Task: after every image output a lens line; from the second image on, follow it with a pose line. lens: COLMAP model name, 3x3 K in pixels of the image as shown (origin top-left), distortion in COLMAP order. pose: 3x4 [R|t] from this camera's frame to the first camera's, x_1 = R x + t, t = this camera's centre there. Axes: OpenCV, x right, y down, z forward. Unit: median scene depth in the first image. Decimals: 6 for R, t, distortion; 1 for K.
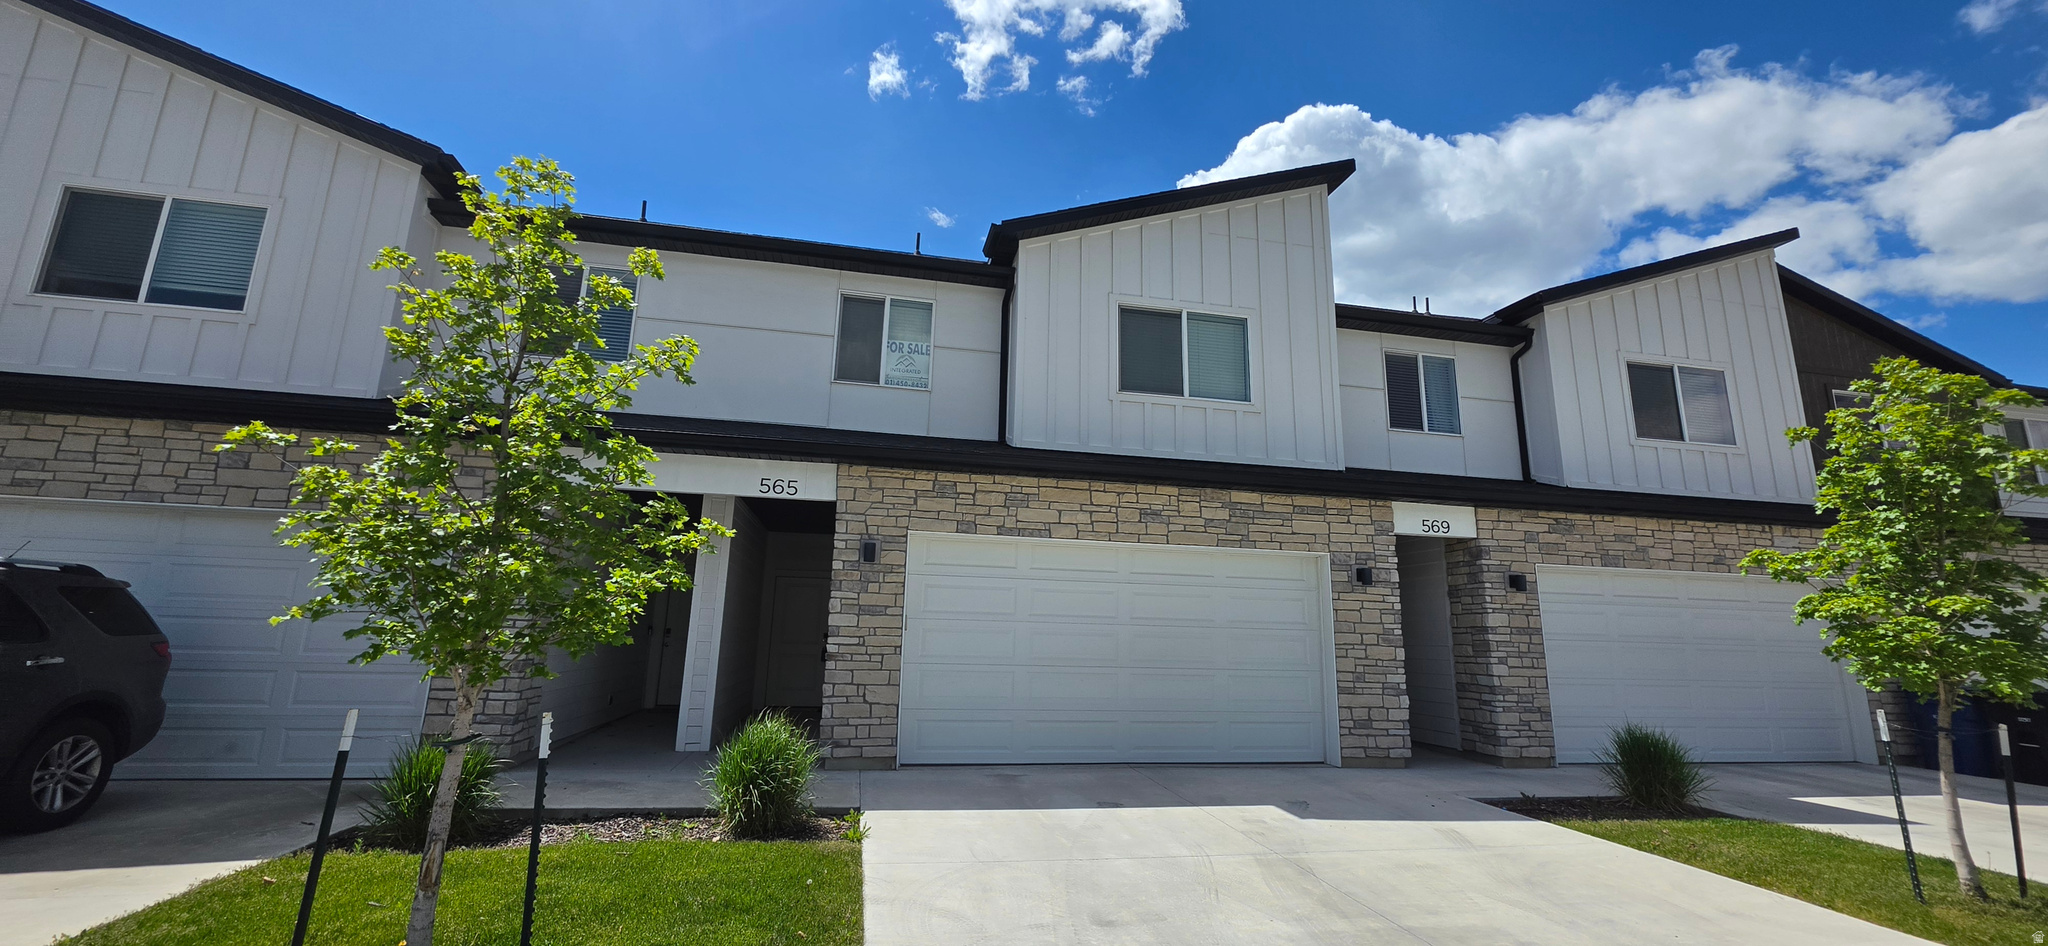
lens RADIAL K [[815.3, 0, 1023.0], [0, 815.3, 474.3], [0, 0, 1]] dist [-0.001772, 0.000905]
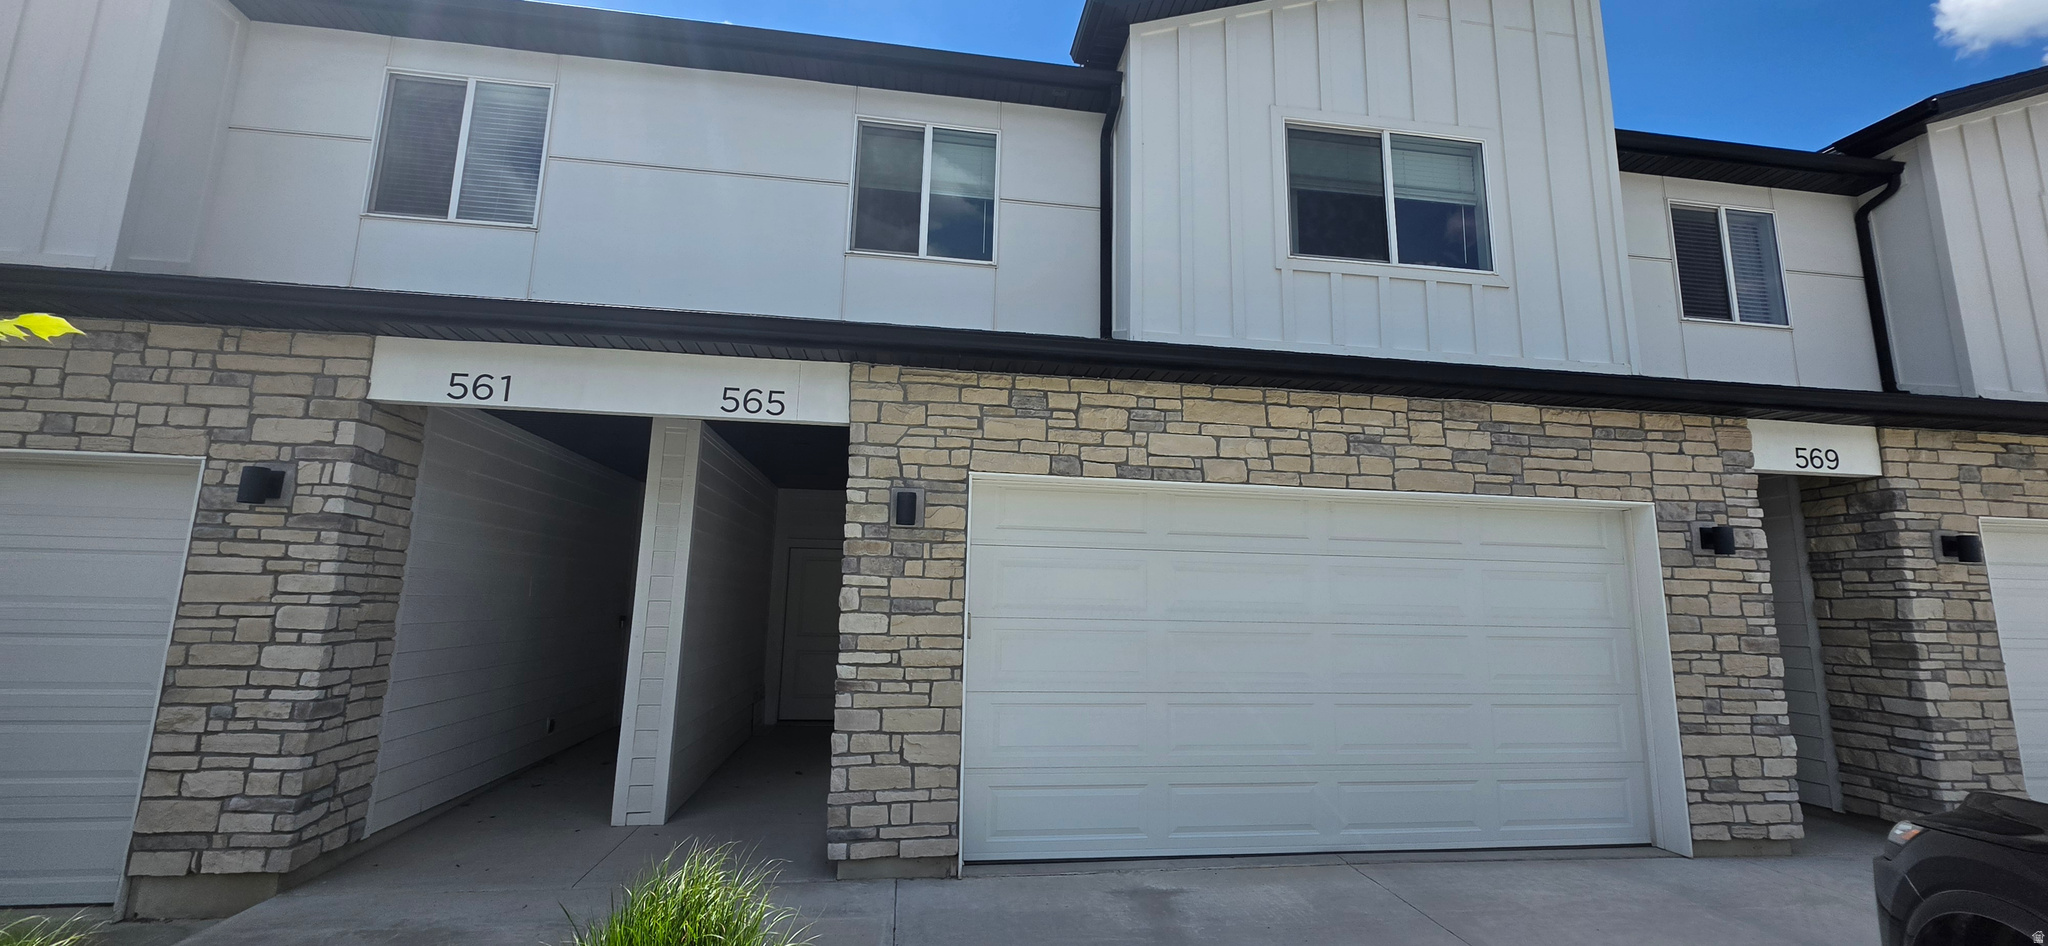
lens RADIAL K [[815.3, 0, 1027.0], [0, 815.3, 468.2], [0, 0, 1]] dist [-0.001772, 0.000905]
pose [[0.998452, -0.014888, -0.053594, -0.060919], [0.016722, 0.999284, 0.033925, 0.042467], [0.053050, -0.034769, 0.997986, 0.370320]]
